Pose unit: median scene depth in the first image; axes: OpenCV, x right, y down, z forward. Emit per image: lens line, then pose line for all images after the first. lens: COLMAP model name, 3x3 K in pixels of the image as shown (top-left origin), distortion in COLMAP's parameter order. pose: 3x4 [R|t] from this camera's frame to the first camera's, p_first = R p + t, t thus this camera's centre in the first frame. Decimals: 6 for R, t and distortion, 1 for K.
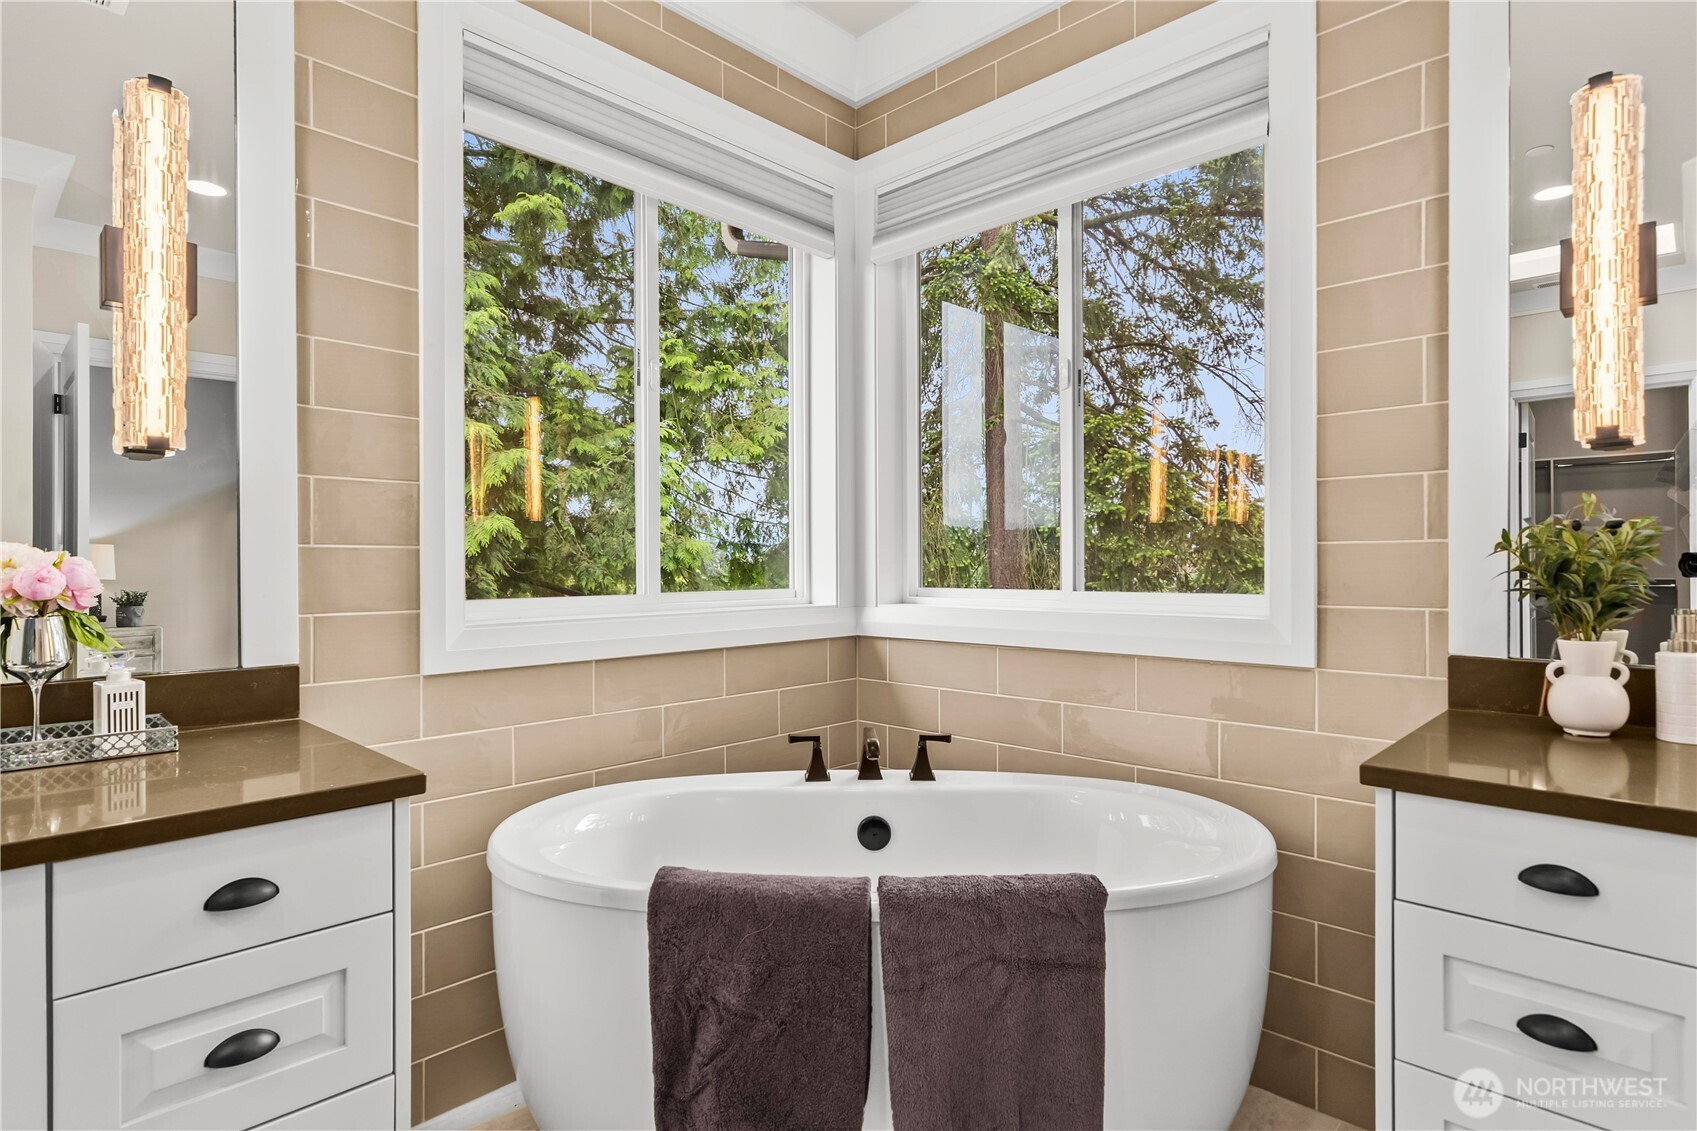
lens RADIAL K [[888.7, 0, 848.5], [0, 888.7, 565.5], [0, 0, 1]] dist [0.017759, -0.000496]
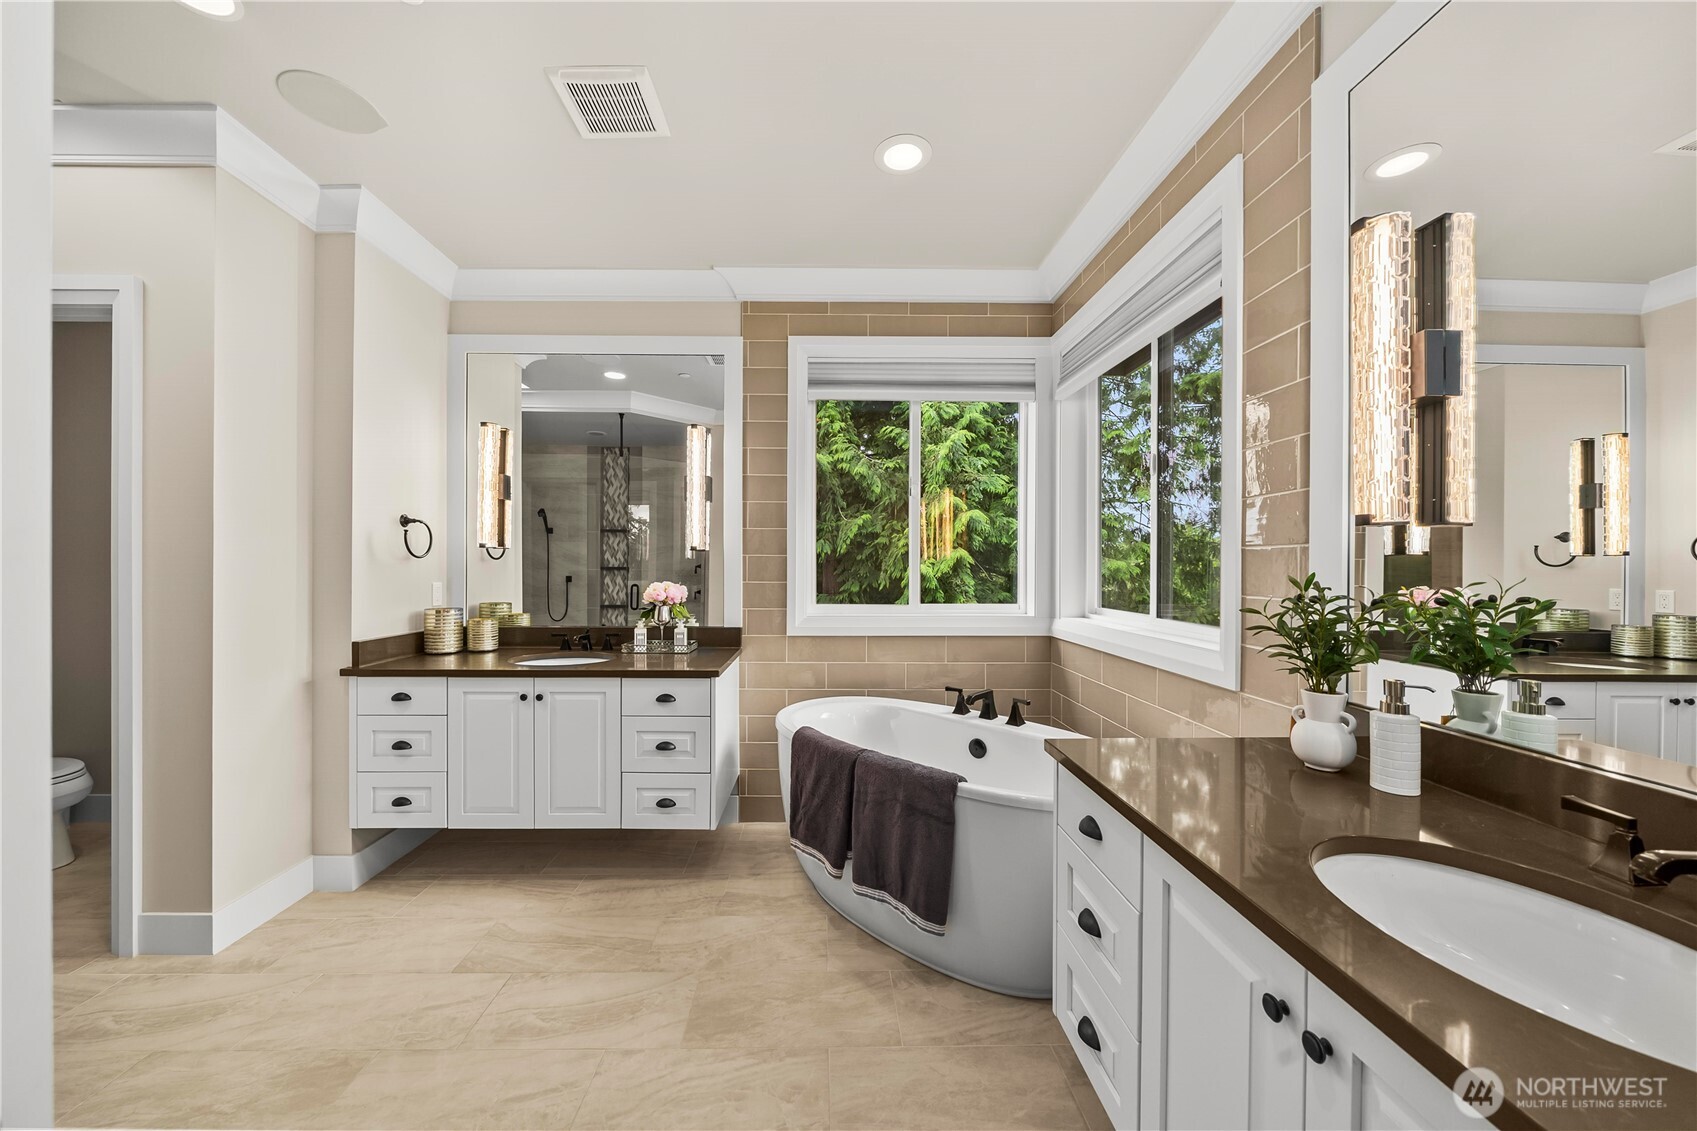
lens RADIAL K [[610.2, 0, 826.9], [0, 610.2, 562.4], [0, 0, 1]] dist [-0.000599, -0.000127]
pose [[0.695843, 0.003067, -0.718188, 0.667835], [-0.005540, 0.999984, -0.001098, -0.062384], [0.718173, 0.004743, 0.695848, -0.053724]]
